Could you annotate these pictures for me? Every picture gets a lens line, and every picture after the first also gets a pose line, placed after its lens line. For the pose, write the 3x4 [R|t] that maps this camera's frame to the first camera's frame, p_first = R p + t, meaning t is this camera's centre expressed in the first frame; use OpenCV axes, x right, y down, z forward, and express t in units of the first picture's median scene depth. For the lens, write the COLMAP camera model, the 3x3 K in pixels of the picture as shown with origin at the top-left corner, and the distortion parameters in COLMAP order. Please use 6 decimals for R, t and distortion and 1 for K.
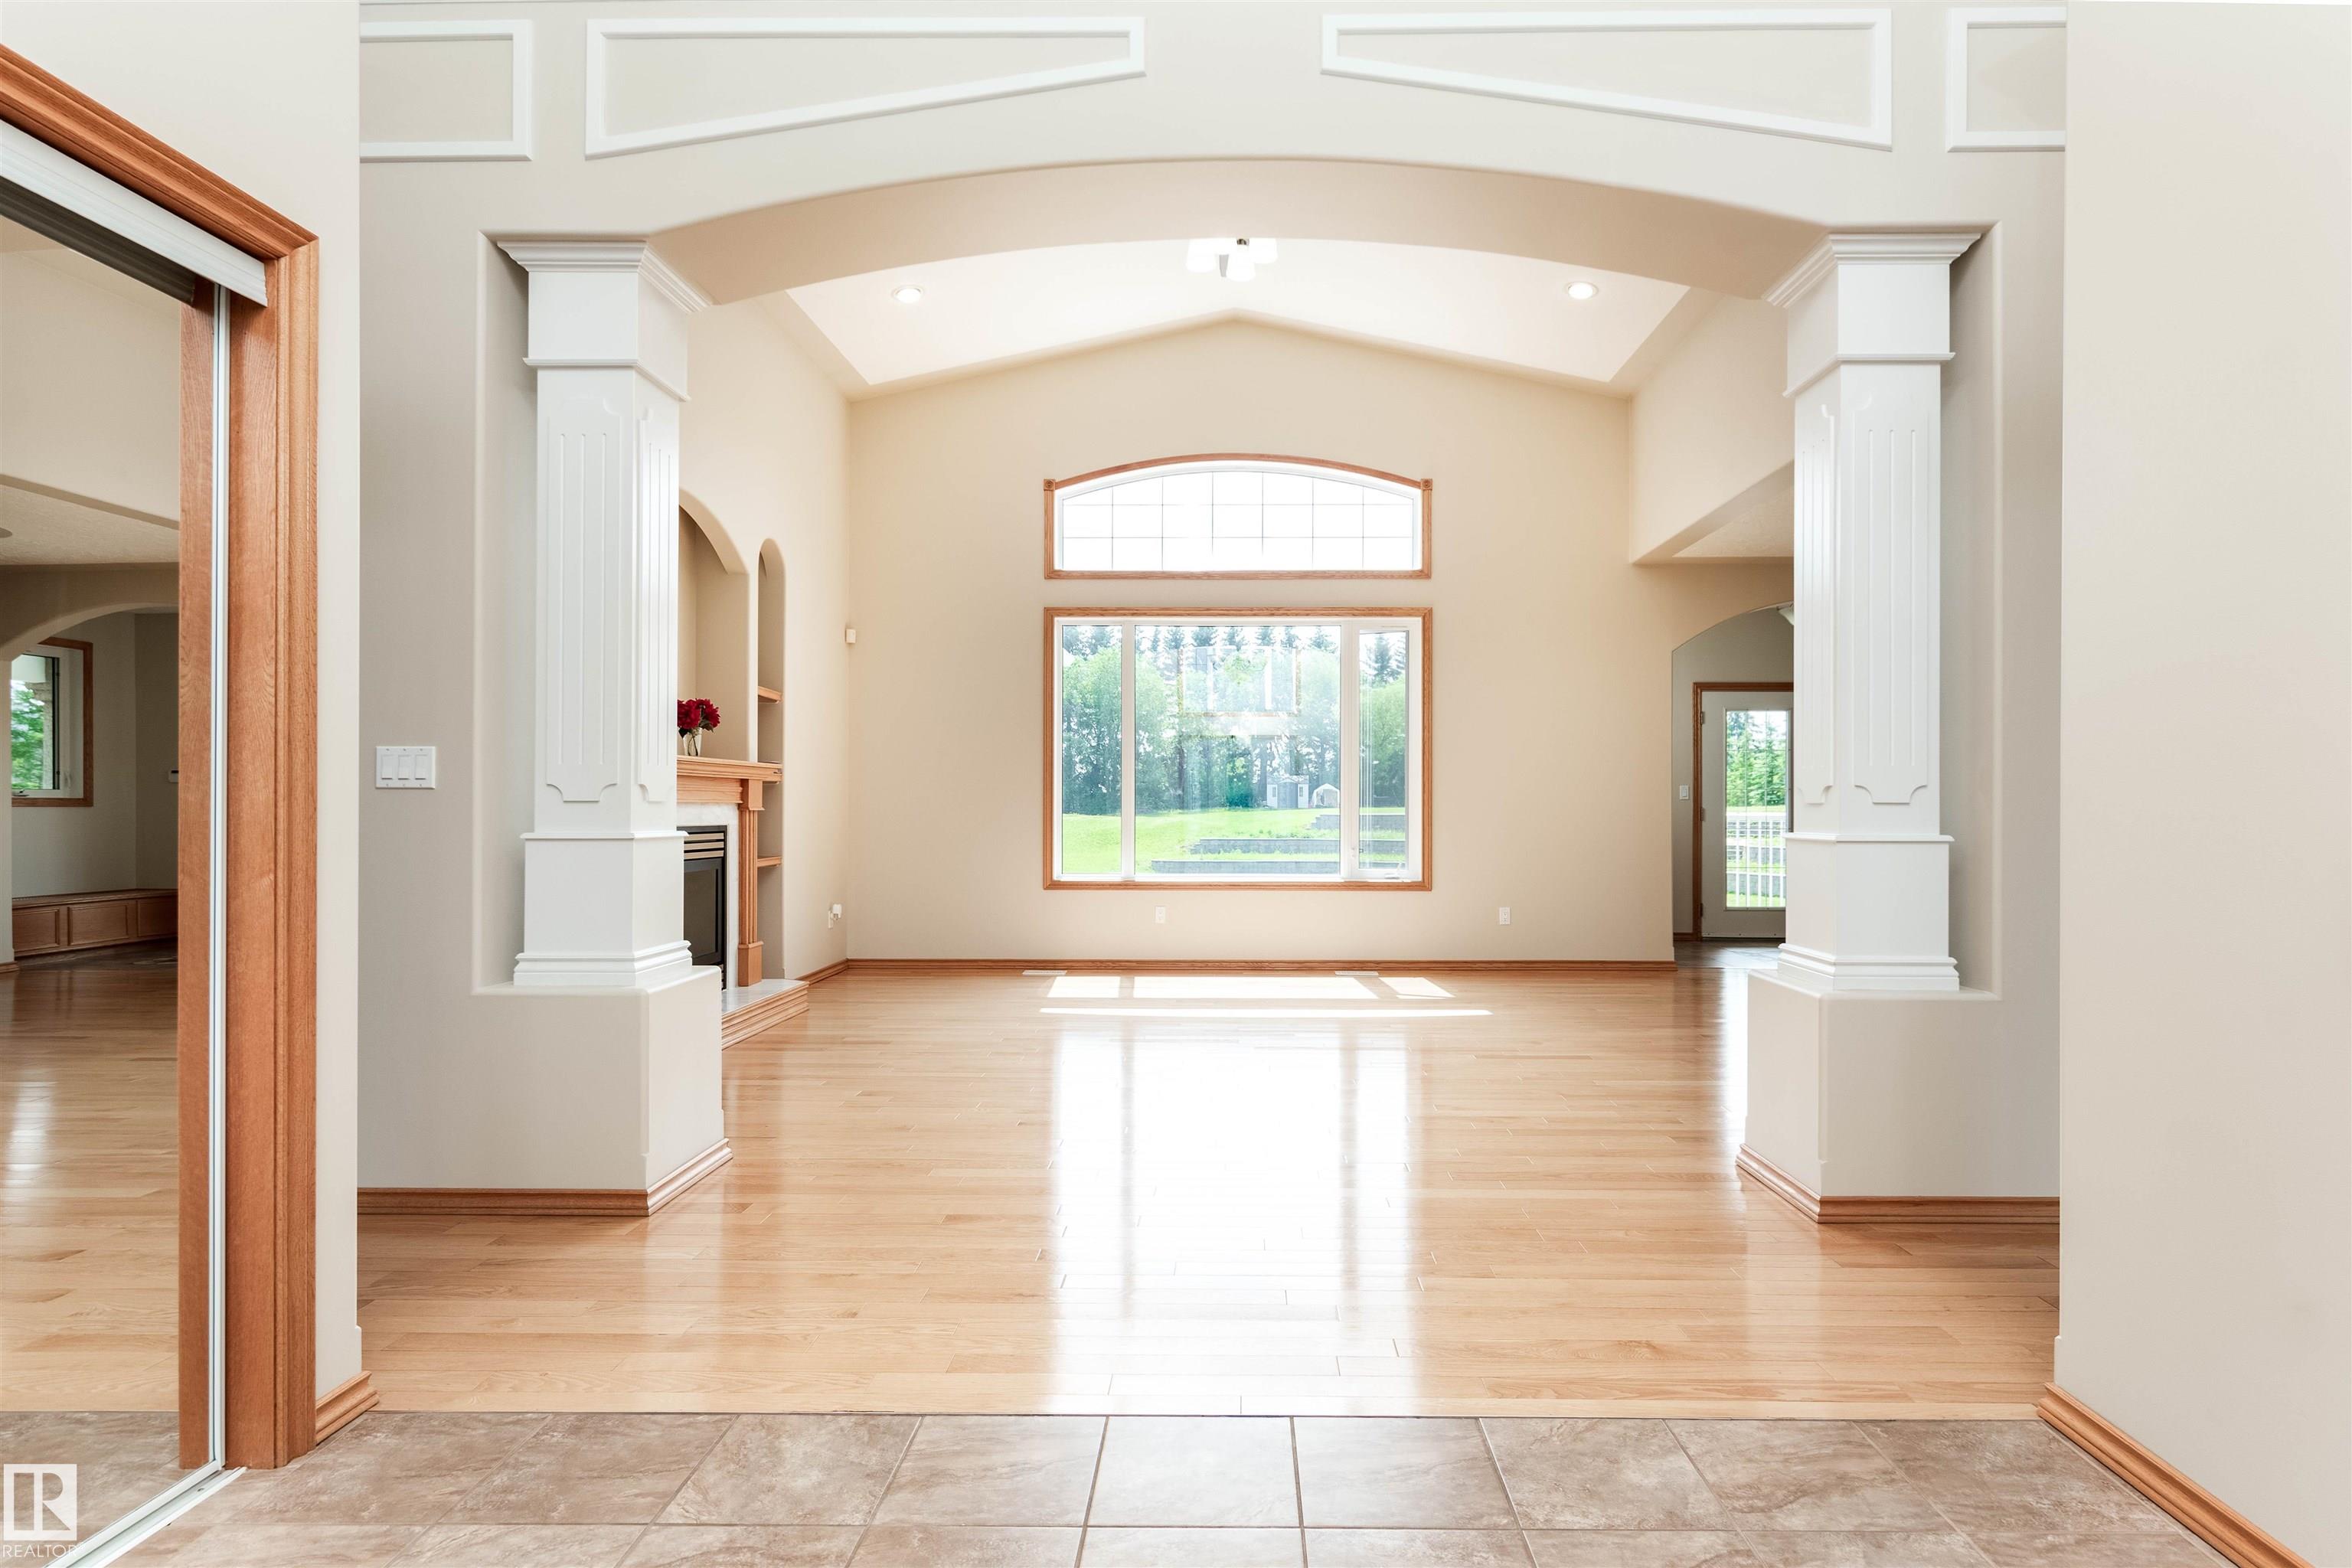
lens RADIAL K [[1231.5, 0, 1223.1], [0, 1231.5, 791.9], [0, 0, 1]] dist [-0.000305, -0.000057]
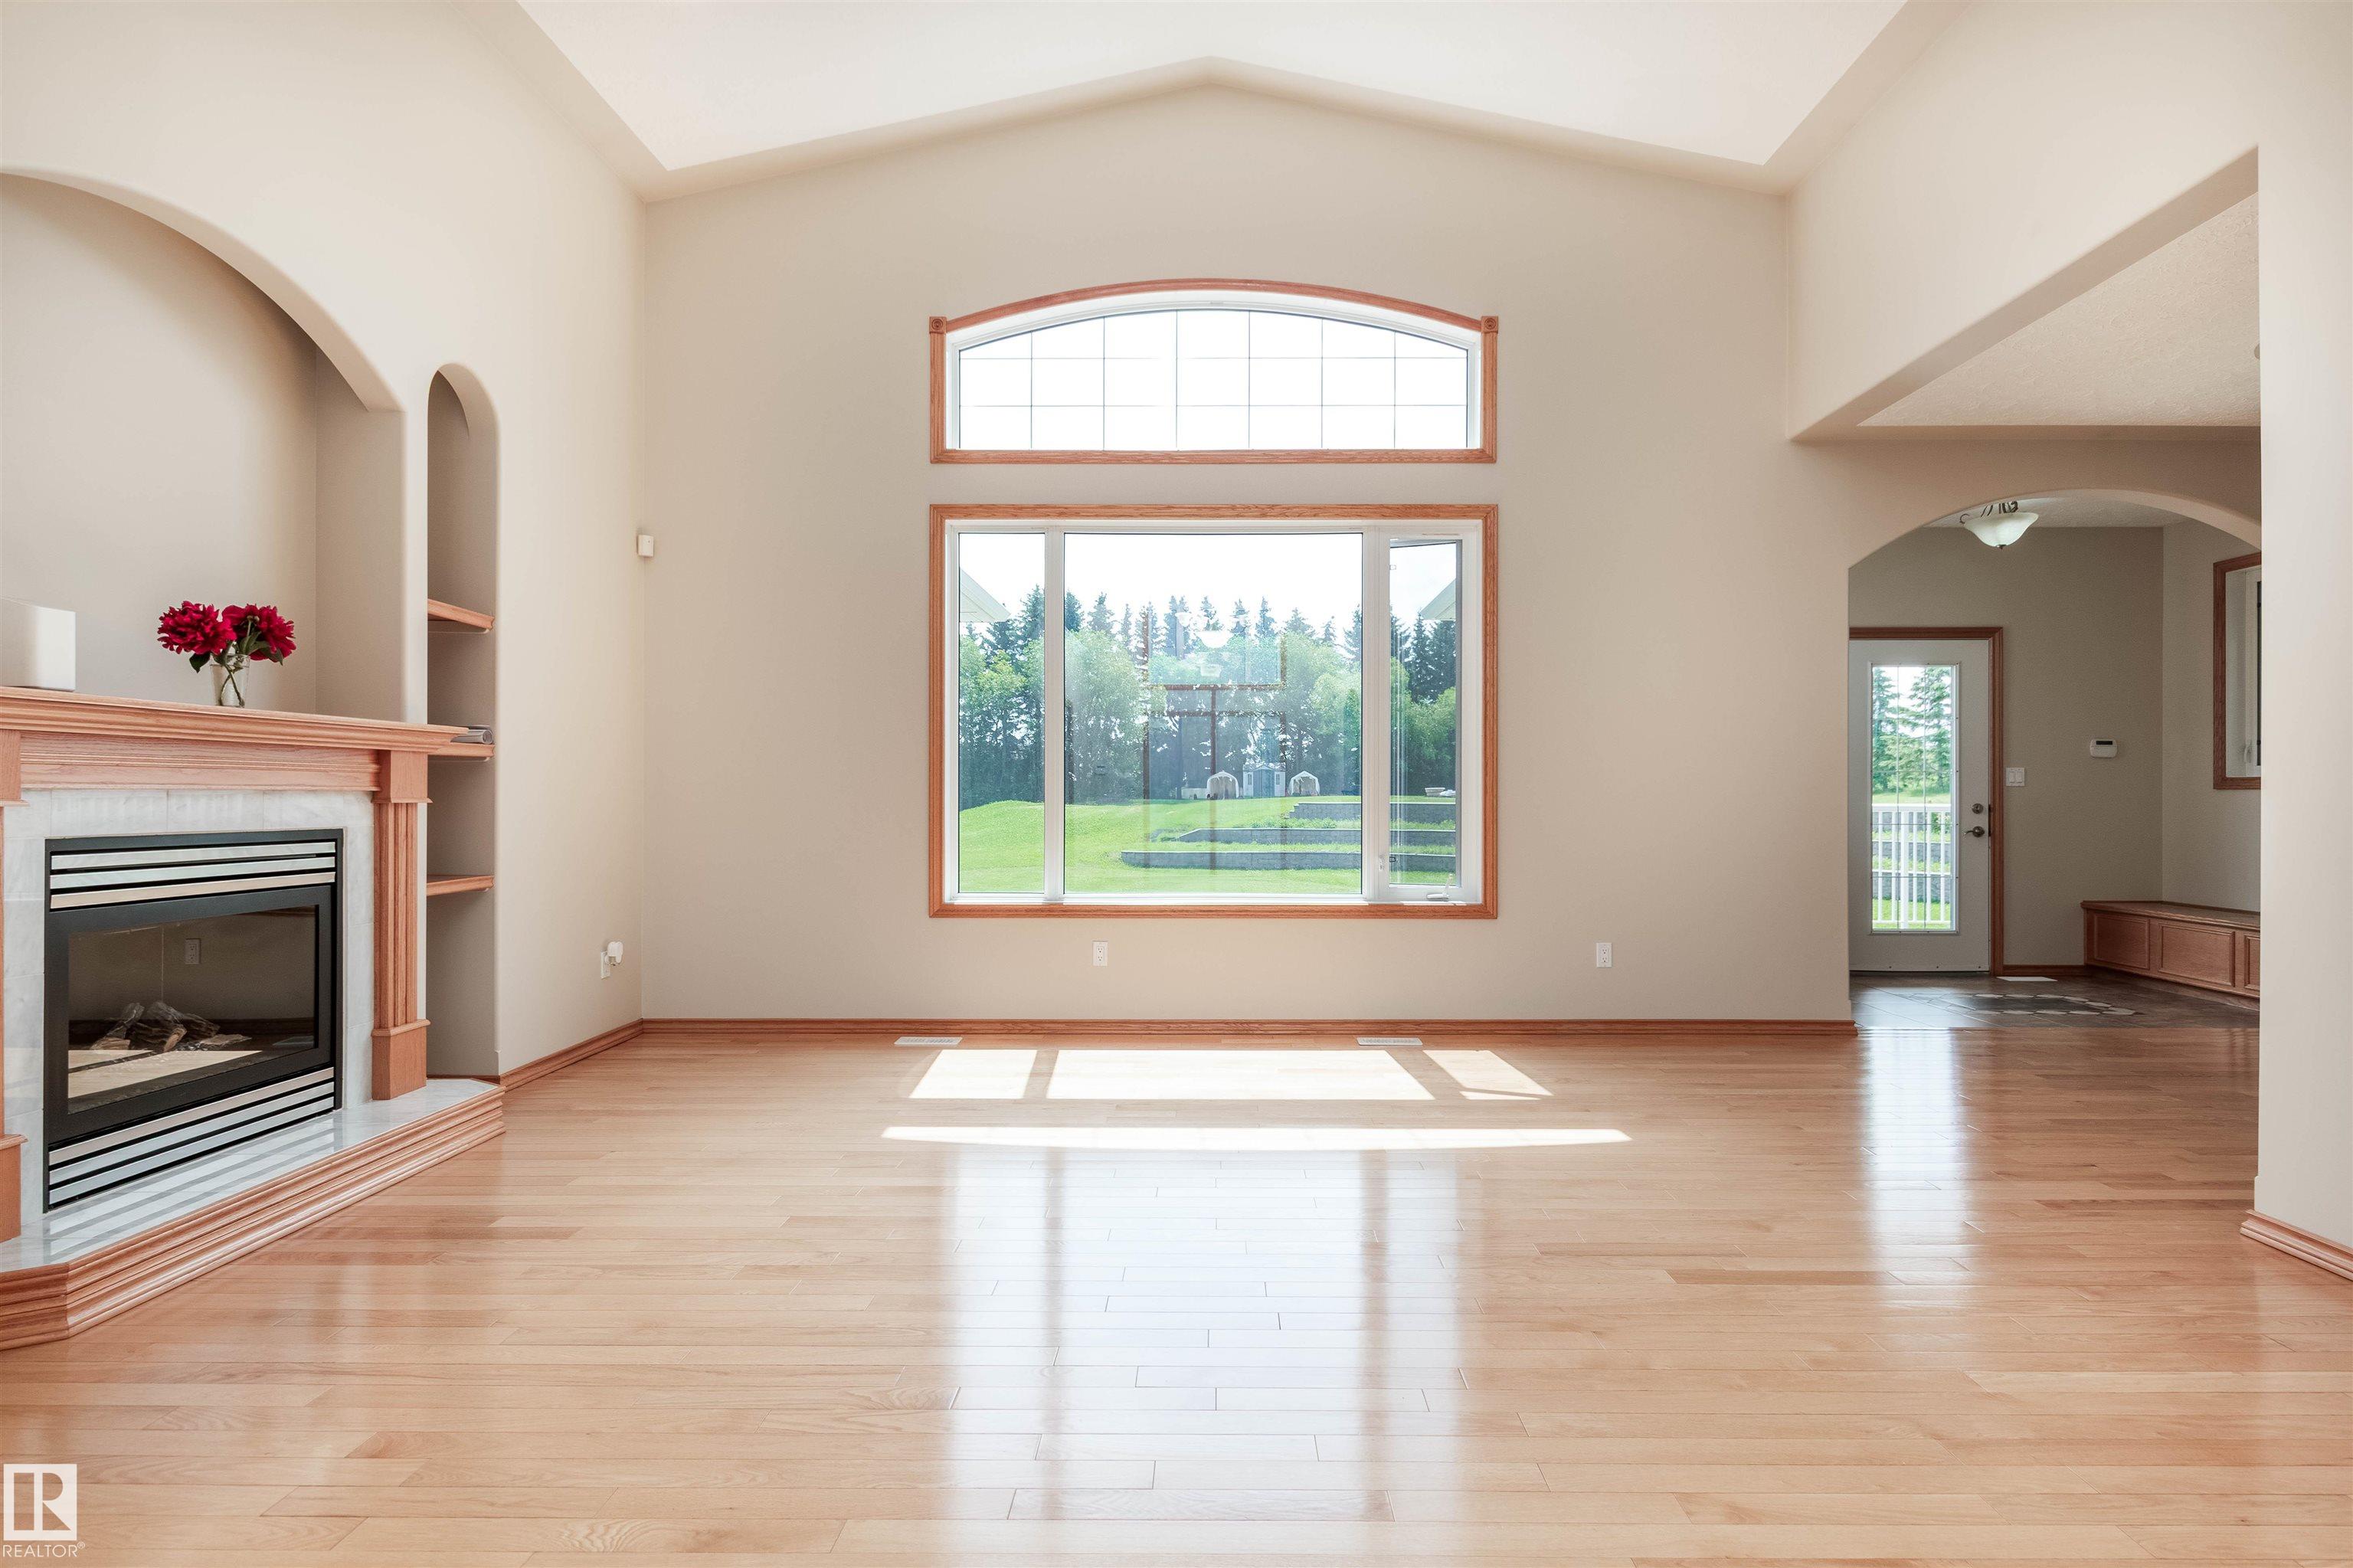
lens RADIAL K [[1232.1, 0, 1223.6], [0, 1232.1, 791.9], [0, 0, 1]] dist [-0.000305, -0.000057]
pose [[0.999769, -0.000484, 0.021476, 0.002903], [0.000279, 0.999954, 0.009548, 0.003224], [-0.021480, -0.009540, 0.999724, 0.316782]]
